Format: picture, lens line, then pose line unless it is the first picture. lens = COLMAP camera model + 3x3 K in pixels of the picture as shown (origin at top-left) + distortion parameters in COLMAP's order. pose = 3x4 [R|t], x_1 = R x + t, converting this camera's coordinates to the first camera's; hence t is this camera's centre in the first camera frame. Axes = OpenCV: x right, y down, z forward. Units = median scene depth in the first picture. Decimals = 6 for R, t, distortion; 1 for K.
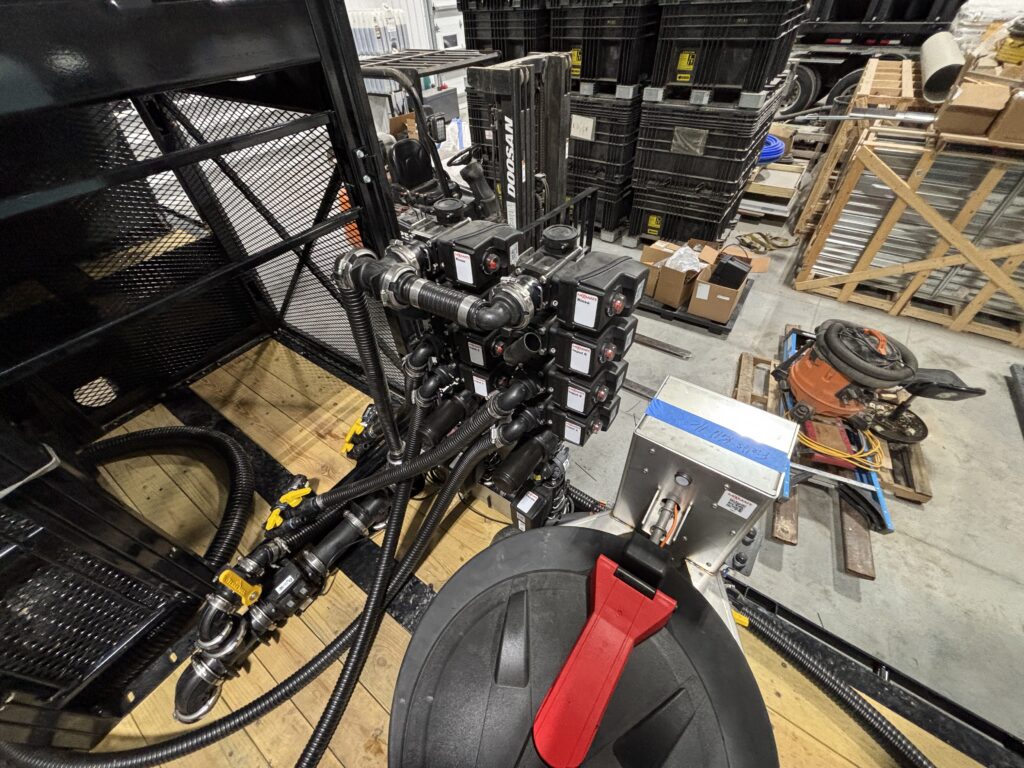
lens RADIAL K [[409.9, 0, 512.0], [0, 409.9, 384.0], [0, 0, 1]] dist [-0.000894, -0.000220]
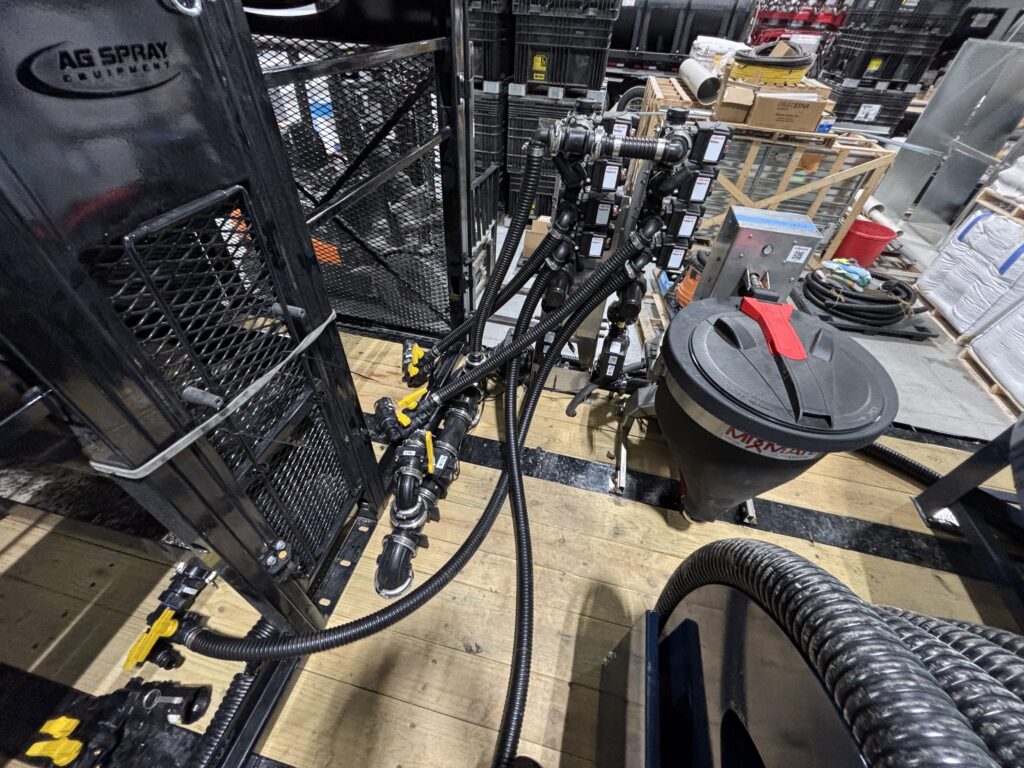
lens RADIAL K [[415.3, 0, 513.7], [0, 415.3, 378.6], [0, 0, 1]] dist [0.000412, -0.000047]
pose [[0.920127, -0.190030, 0.342426, -0.236017], [0.203992, 0.978960, -0.004869, 0.104587], [-0.334296, 0.074332, 0.939532, -0.045706]]
